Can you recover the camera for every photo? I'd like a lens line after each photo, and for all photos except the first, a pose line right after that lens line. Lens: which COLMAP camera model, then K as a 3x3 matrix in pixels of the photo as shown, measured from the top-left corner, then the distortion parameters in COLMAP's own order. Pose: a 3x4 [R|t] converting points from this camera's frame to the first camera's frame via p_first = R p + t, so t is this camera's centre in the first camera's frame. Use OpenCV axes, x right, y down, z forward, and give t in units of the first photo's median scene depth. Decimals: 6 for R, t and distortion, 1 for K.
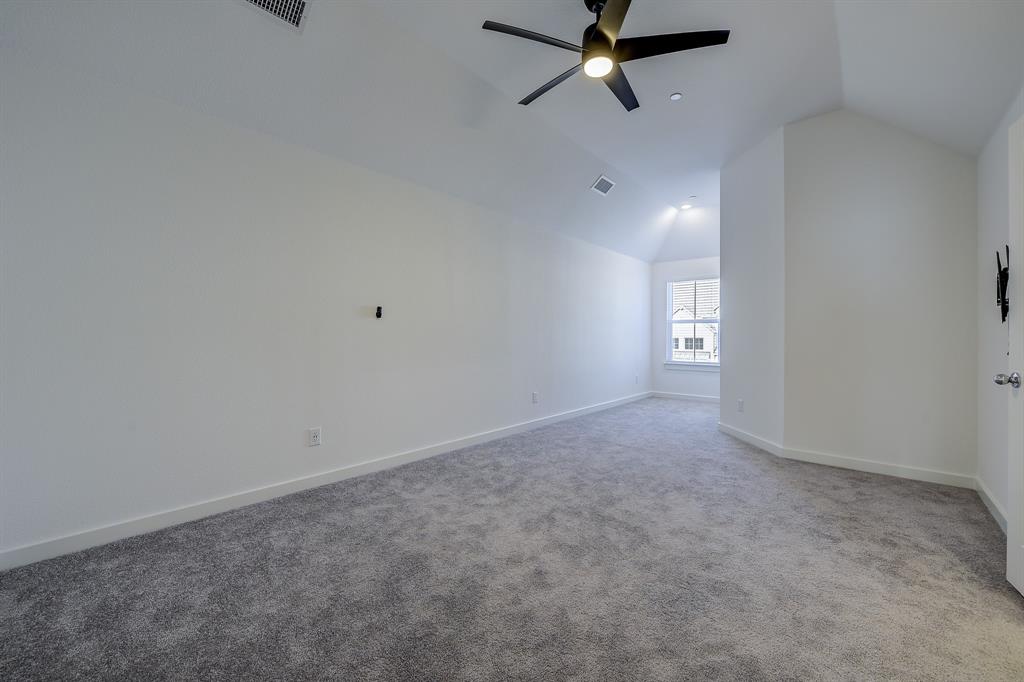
lens RADIAL K [[409.1, 0, 516.0], [0, 409.1, 336.1], [0, 0, 1]] dist [-0.009660, -0.000162]
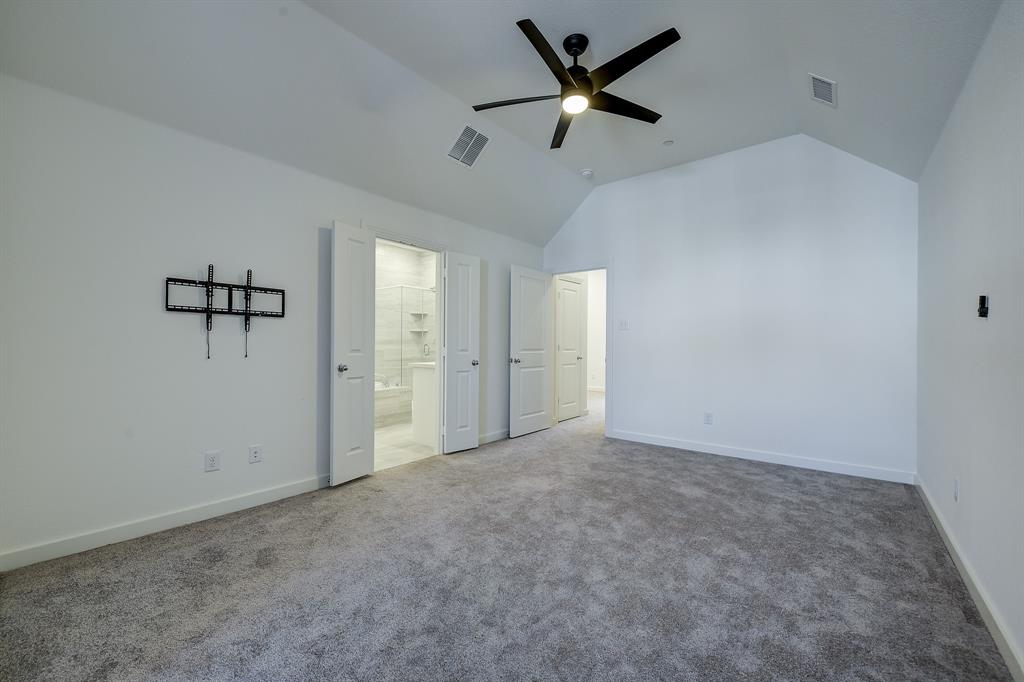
lens RADIAL K [[406.5, 0, 514.4], [0, 406.5, 342.0], [0, 0, 1]] dist [-0.009305, -0.000341]
pose [[-0.999641, -0.013260, -0.023285, 0.260225], [-0.013210, 0.999910, -0.002304, -0.003657], [0.023313, -0.001996, -0.999726, 1.417951]]
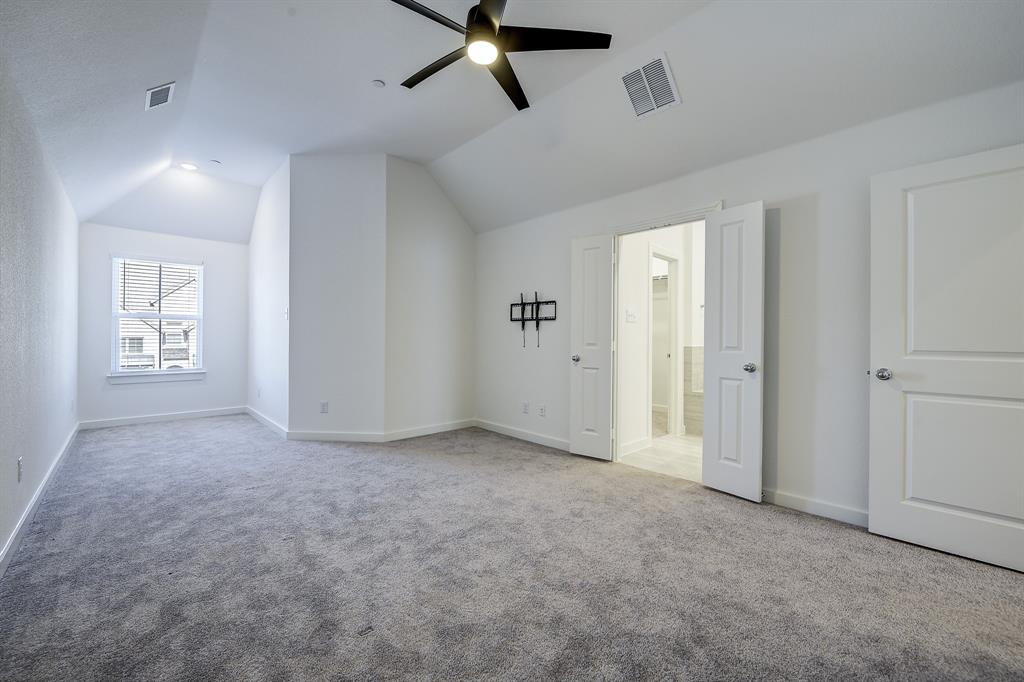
lens RADIAL K [[409.1, 0, 516.0], [0, 409.1, 336.1], [0, 0, 1]] dist [-0.009660, -0.000162]
pose [[0.099721, -0.002572, 0.995012, -0.493210], [-0.001612, 0.999995, 0.002747, -0.006039], [-0.995014, -0.001878, 0.099716, 0.557235]]
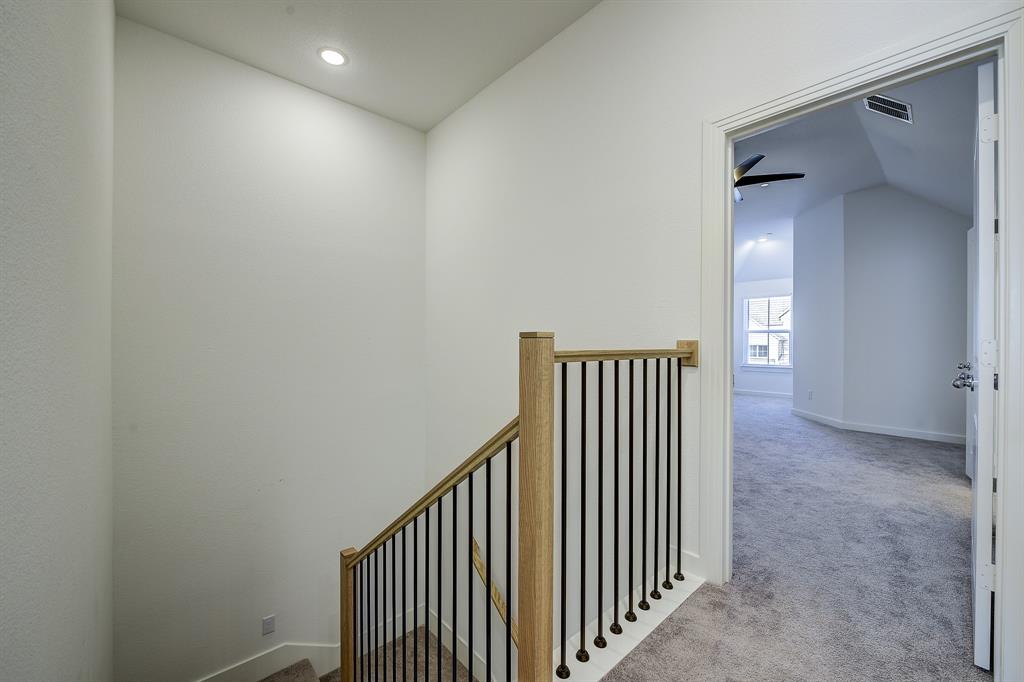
lens RADIAL K [[406.4, 0, 515.3], [0, 406.4, 347.2], [0, 0, 1]] dist [-0.009384, -0.000315]
pose [[0.992589, -0.000474, -0.121516, -0.328775], [0.001400, 0.999971, 0.007538, 0.000856], [0.121508, -0.007652, 0.992561, -0.575228]]
